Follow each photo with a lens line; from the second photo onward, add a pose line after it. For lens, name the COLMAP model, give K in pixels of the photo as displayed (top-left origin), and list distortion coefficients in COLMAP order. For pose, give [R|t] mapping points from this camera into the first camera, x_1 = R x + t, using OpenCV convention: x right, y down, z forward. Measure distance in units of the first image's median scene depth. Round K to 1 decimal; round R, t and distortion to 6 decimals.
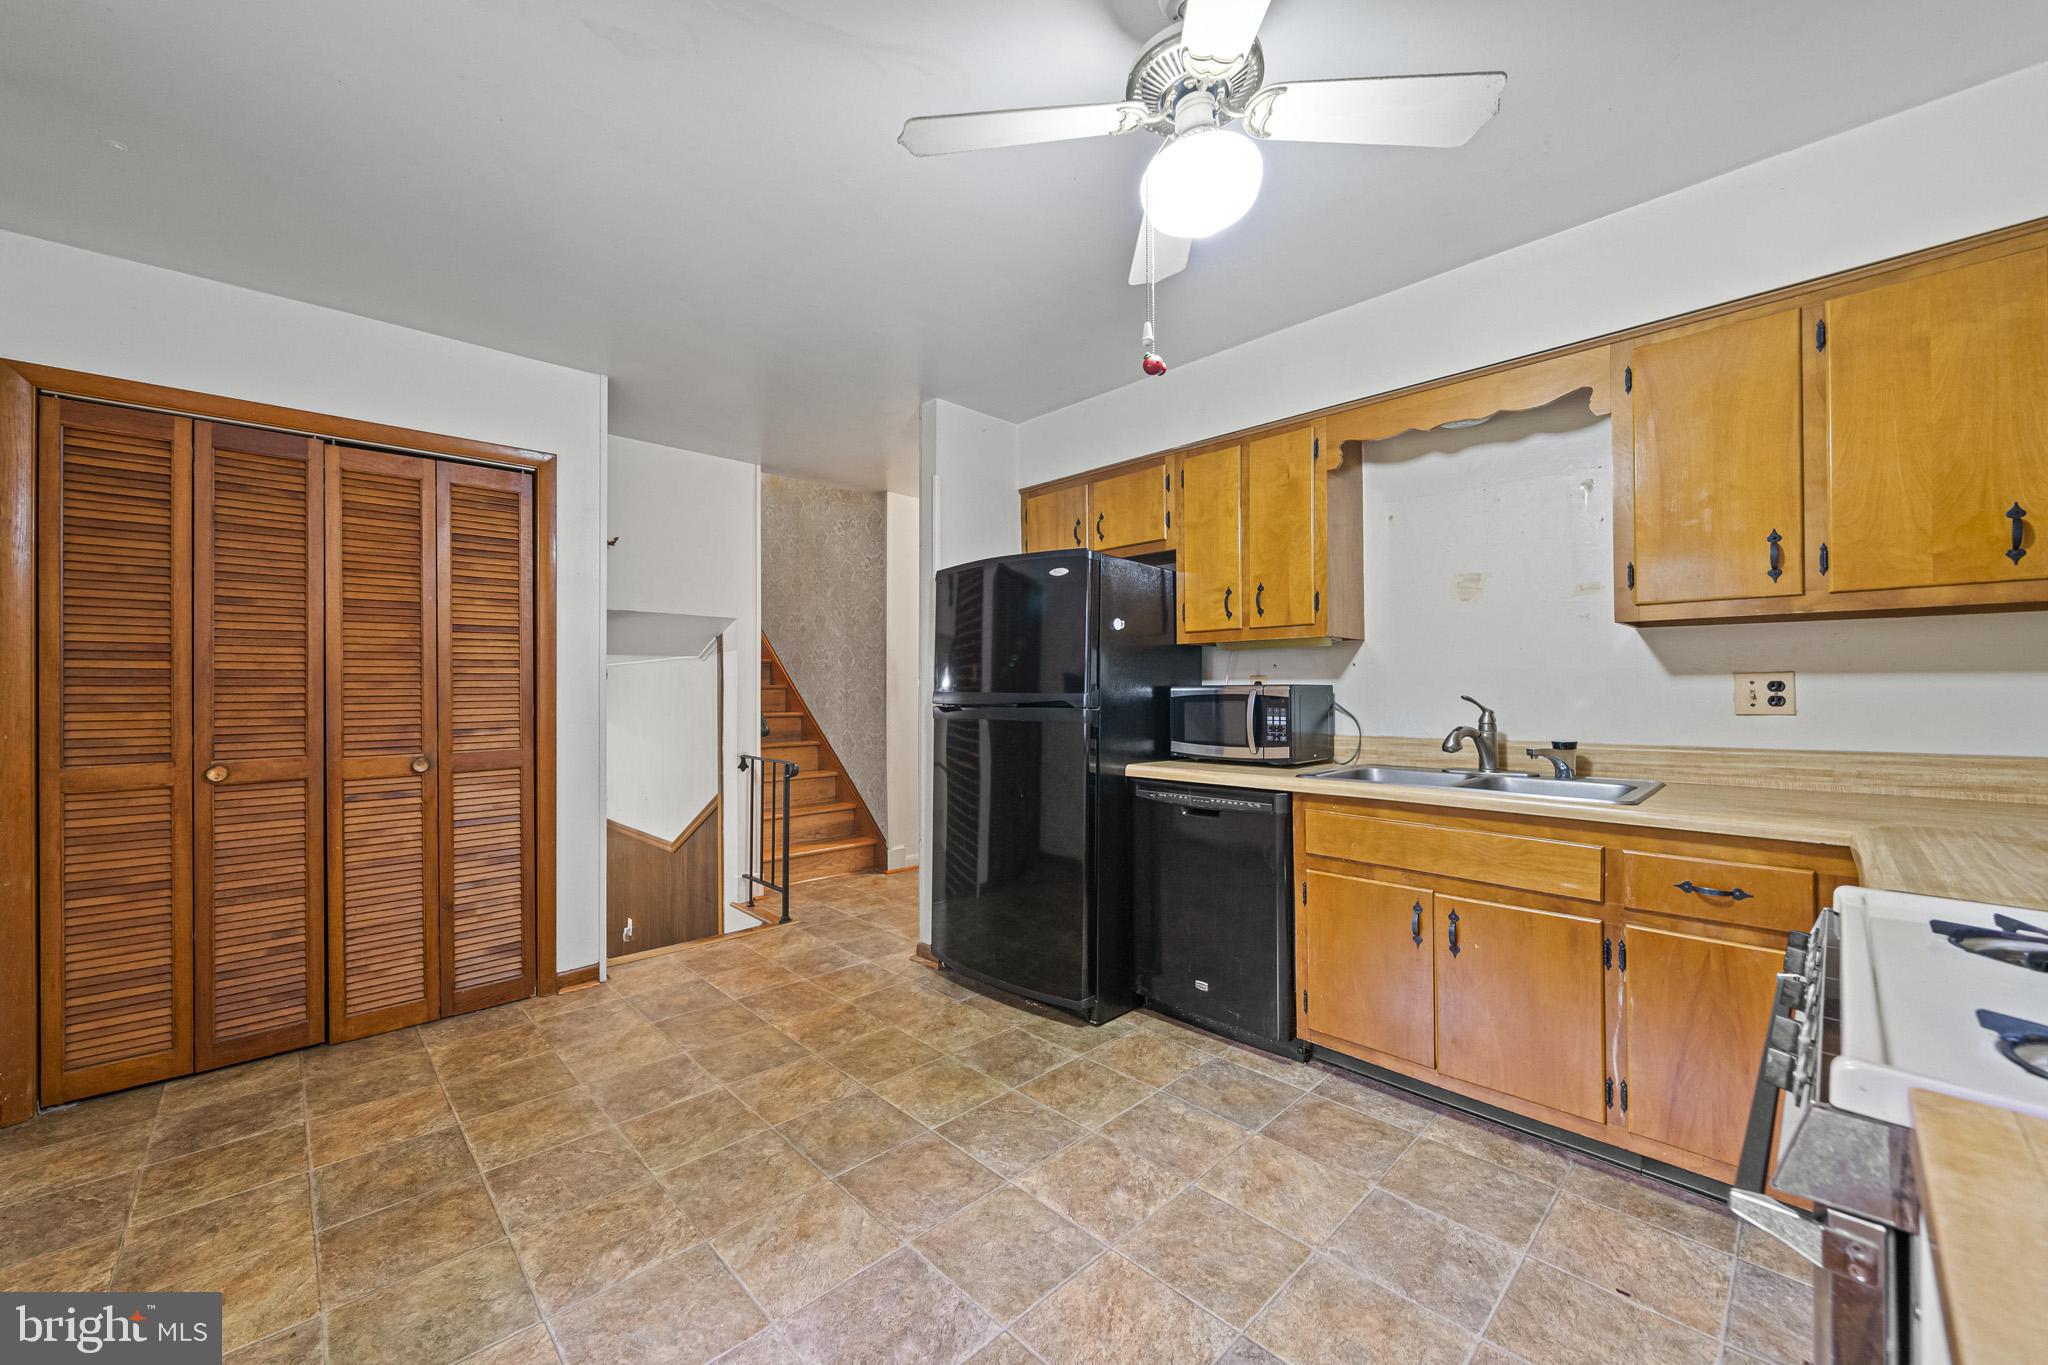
lens RADIAL K [[788.3, 0, 1030.1], [0, 788.3, 690.6], [0, 0, 1]] dist [-0.004298, 0.000871]
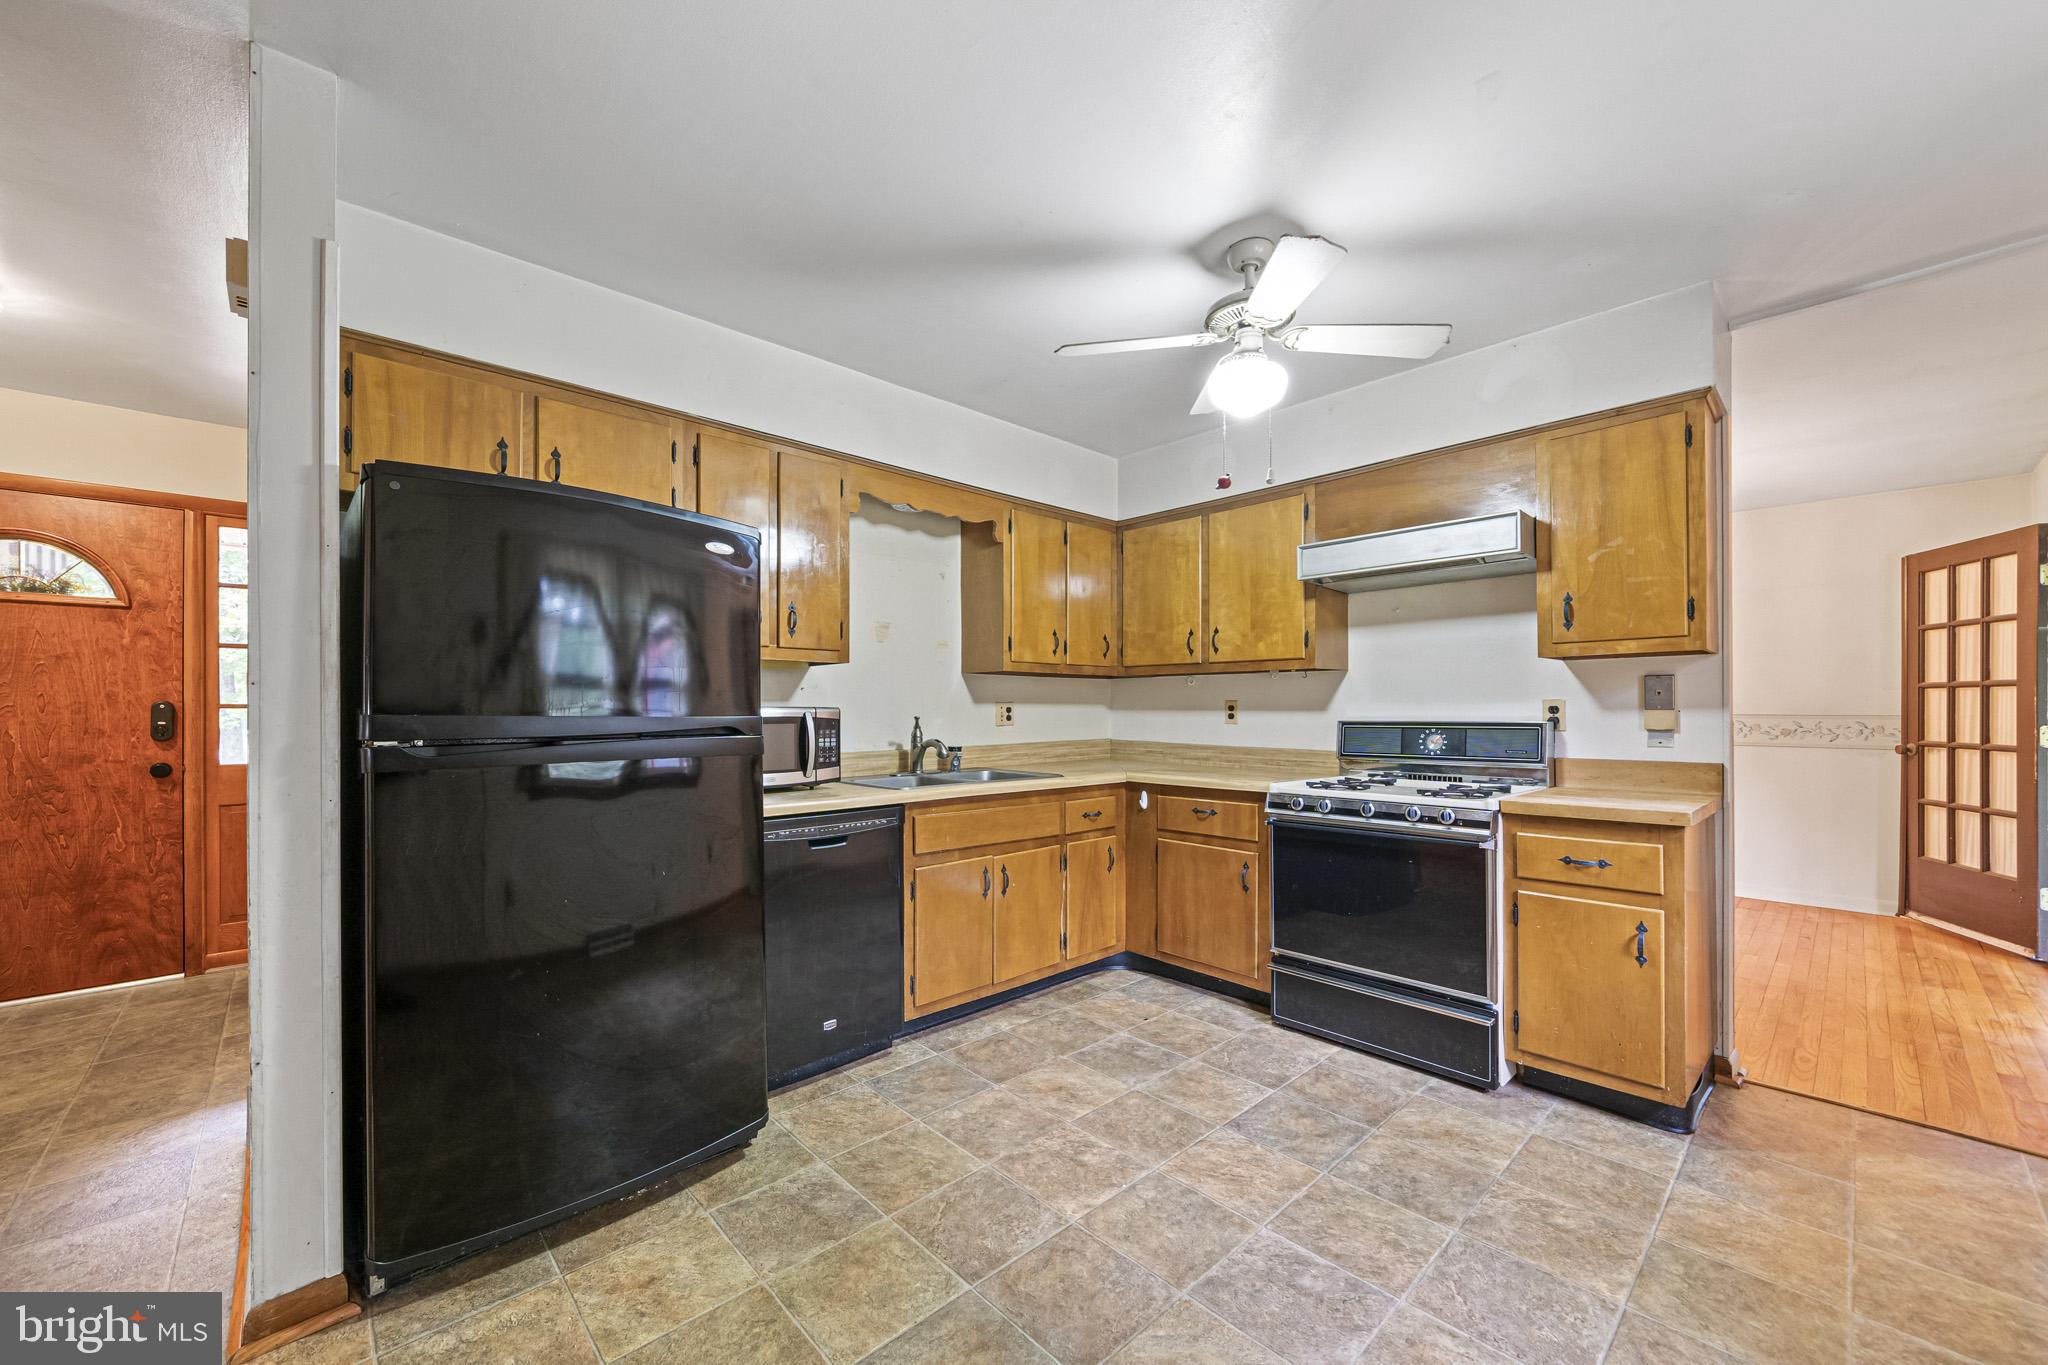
lens RADIAL K [[788.3, 0, 1006.2], [0, 788.3, 708.7], [0, 0, 1]] dist [-0.004298, 0.000871]
pose [[0.029325, 0.004941, 0.999558, -0.697786], [0.002695, 0.999984, -0.005022, 0.000588], [-0.999566, 0.002841, 0.029312, 0.736021]]
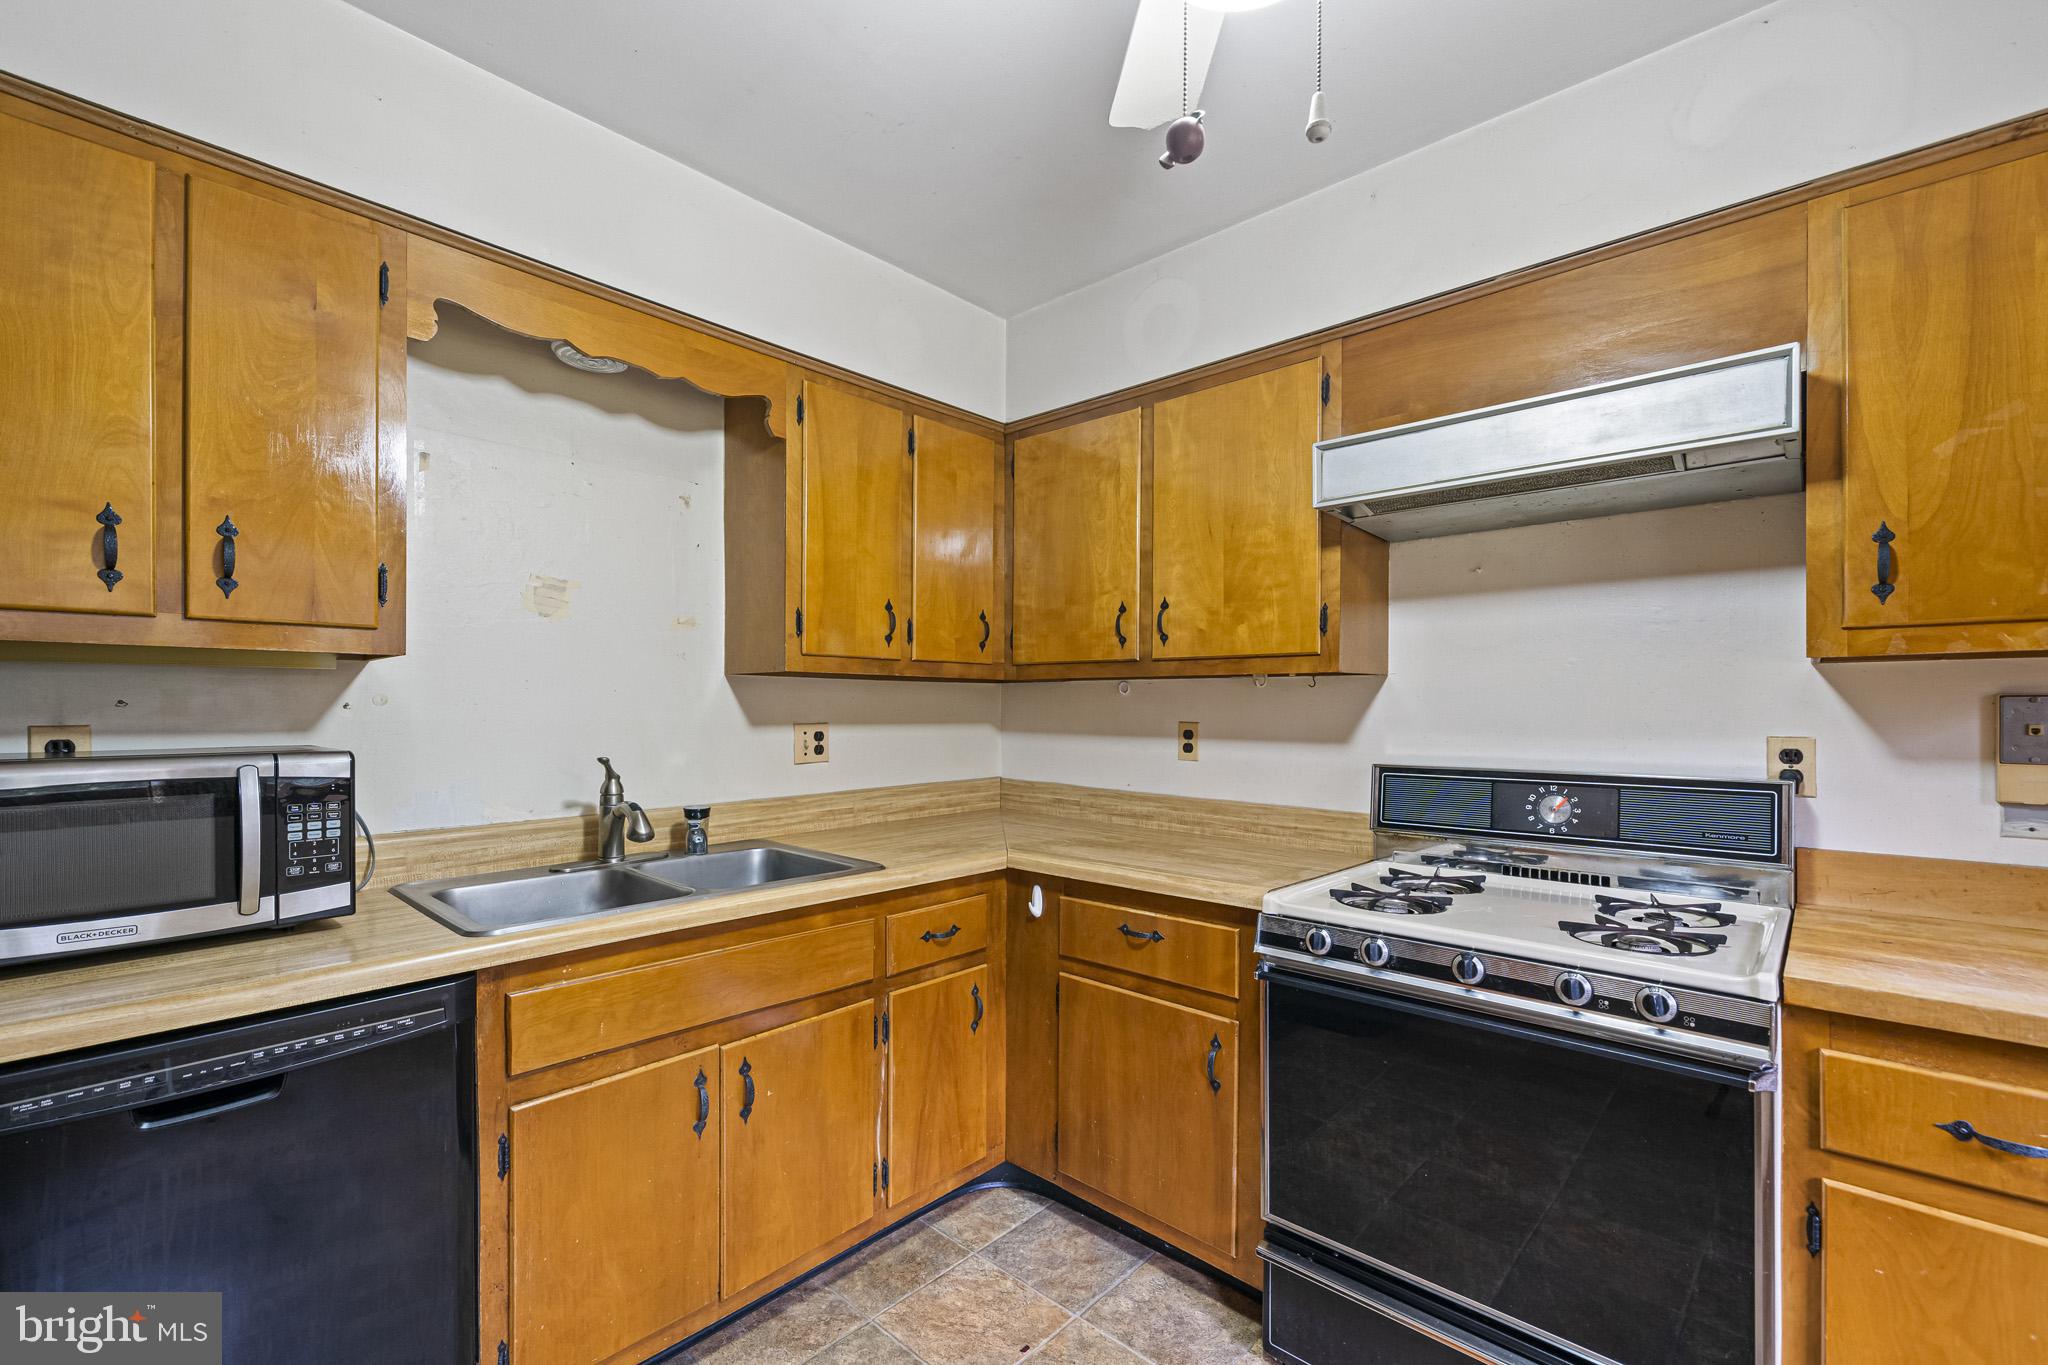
lens RADIAL K [[875.8, 0, 996.9], [0, 875.8, 707.8], [0, 0, 1]] dist [-0.000108, -0.000350]
pose [[-0.039357, 0.001630, 0.999224, -0.214495], [-0.002407, 0.999996, -0.001726, -0.033602], [-0.999222, -0.002473, -0.039353, 0.618970]]
